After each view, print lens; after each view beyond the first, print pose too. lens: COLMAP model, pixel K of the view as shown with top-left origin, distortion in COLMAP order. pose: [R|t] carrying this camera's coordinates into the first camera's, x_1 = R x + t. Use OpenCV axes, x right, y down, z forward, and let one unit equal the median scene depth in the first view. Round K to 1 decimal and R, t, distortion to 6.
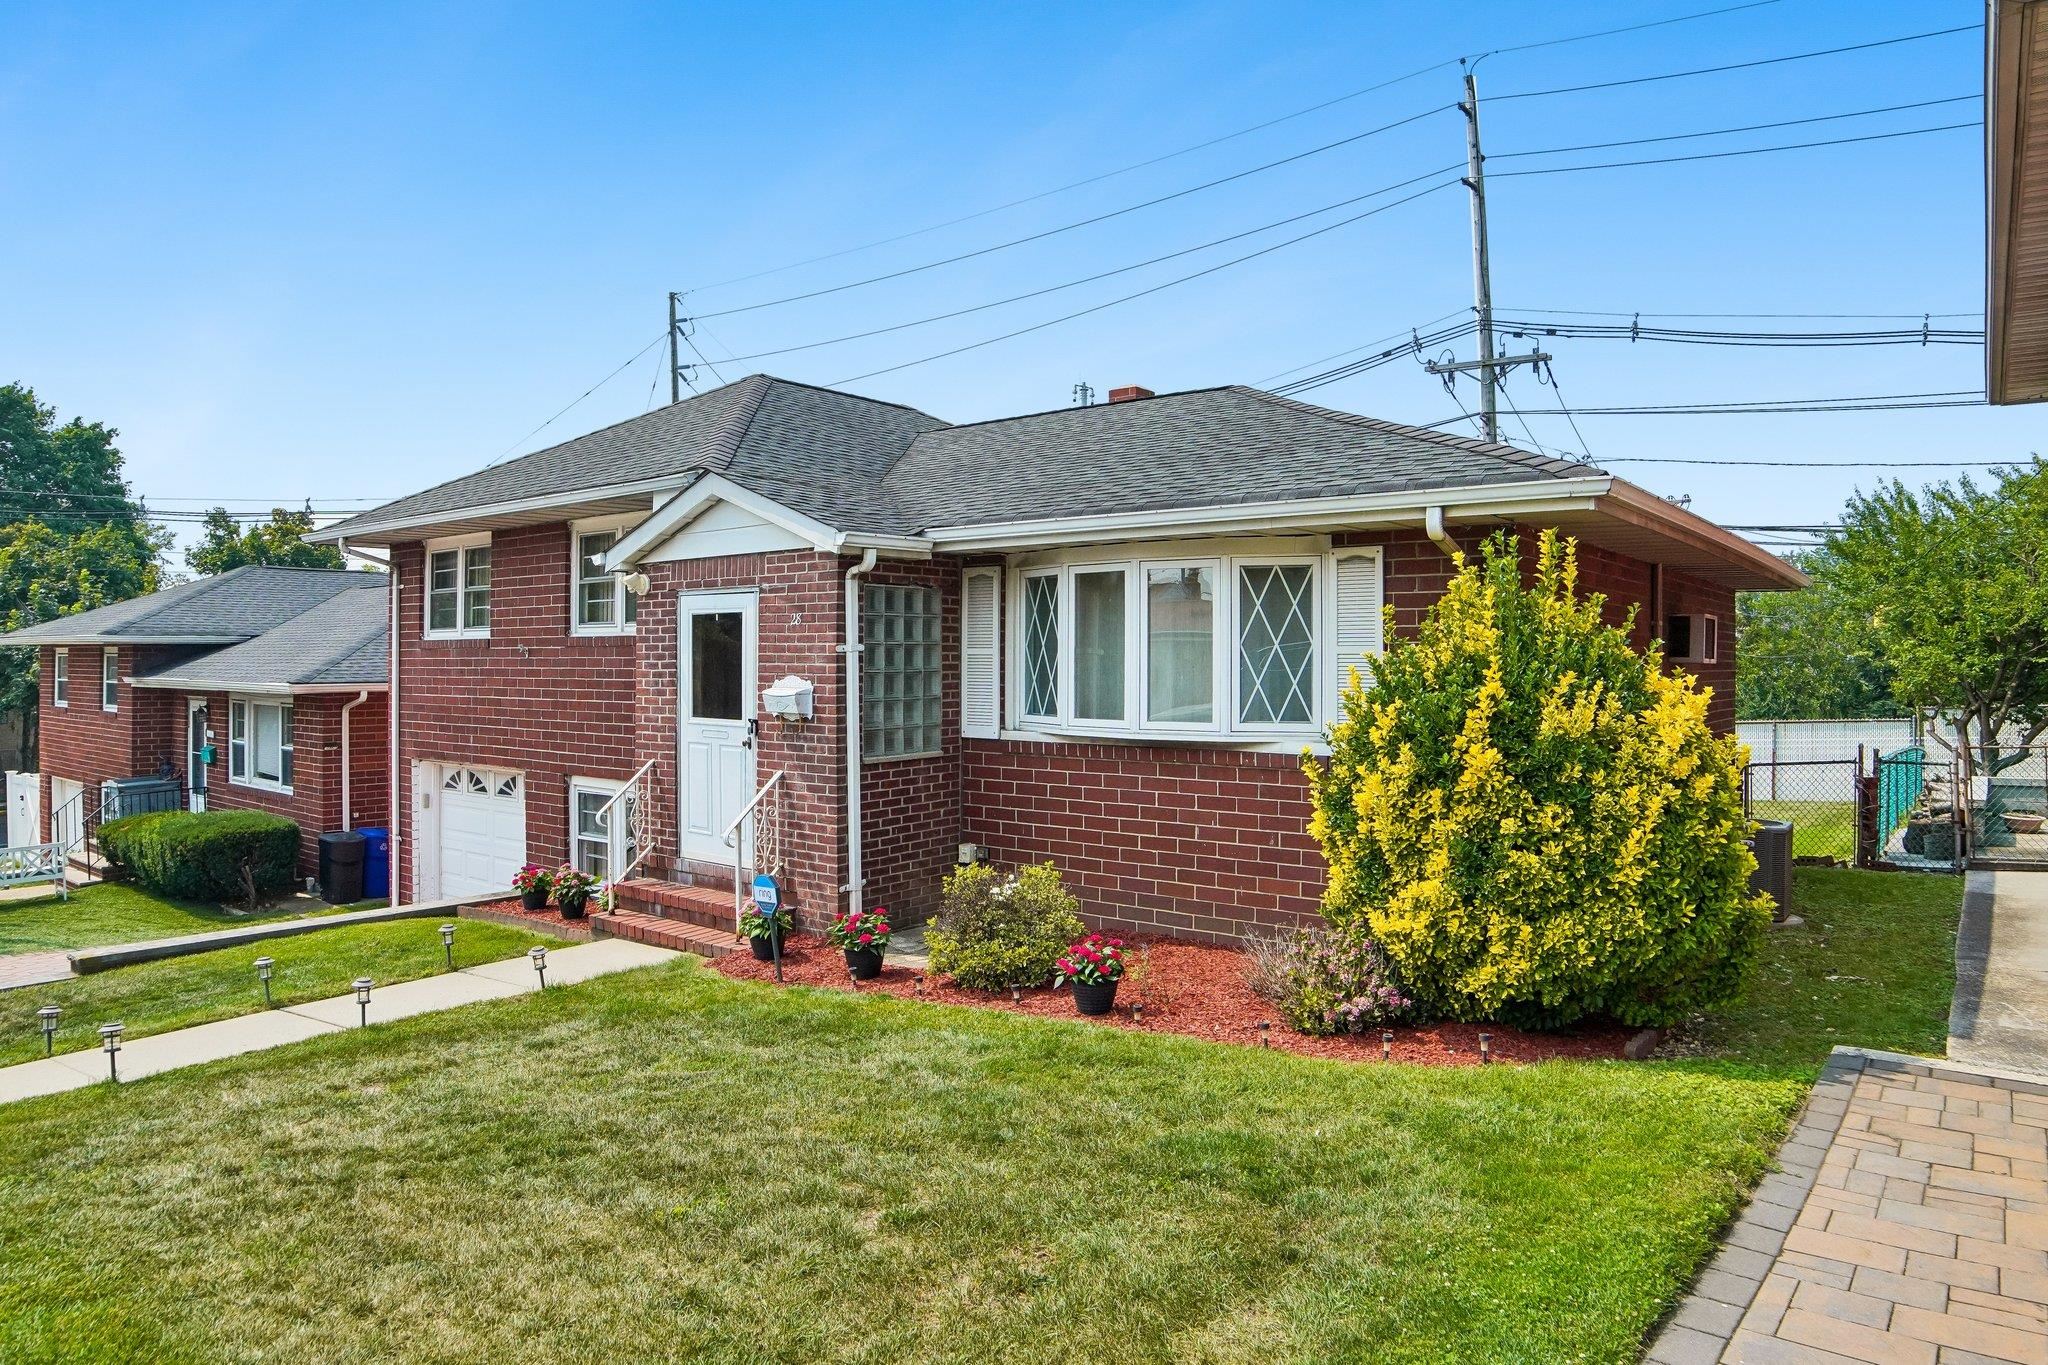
lens RADIAL K [[1269.0, 0, 1024.0], [0, 1269.0, 682.5], [0, 0, 1]] dist [-0.080166, 0.000041]
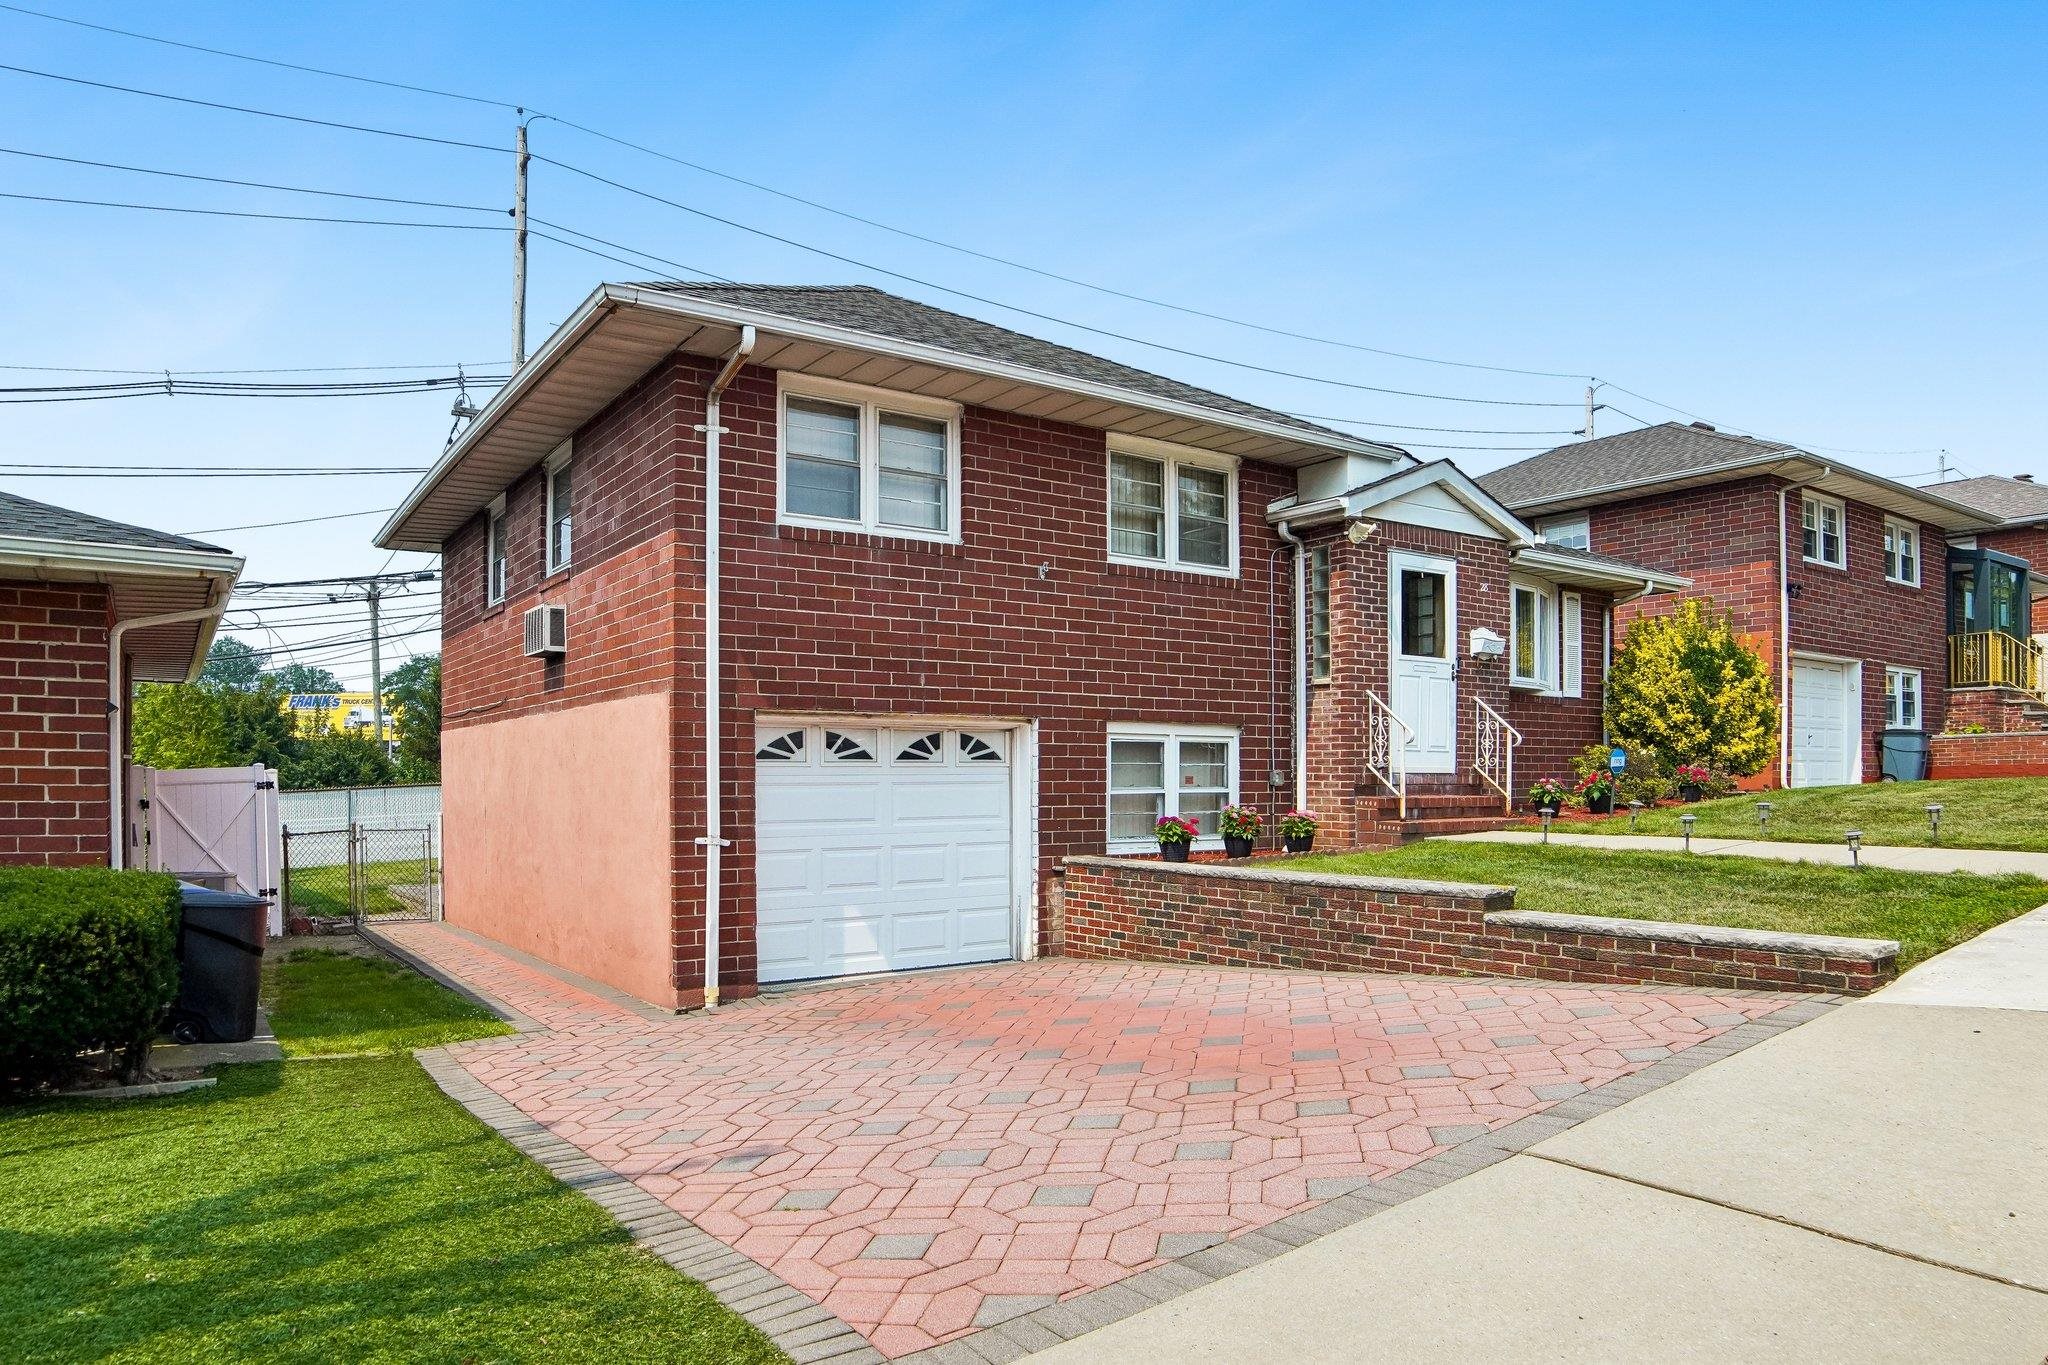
lens RADIAL K [[1296.9, 0, 1025.3], [0, 1296.9, 784.9], [0, 0, 1]] dist [-0.062847, 0.000367]
pose [[0.296193, -0.004914, 0.955116, -1.504183], [0.017188, 0.999852, -0.000186, 0.142143], [-0.954973, 0.016472, 0.296234, 0.957179]]
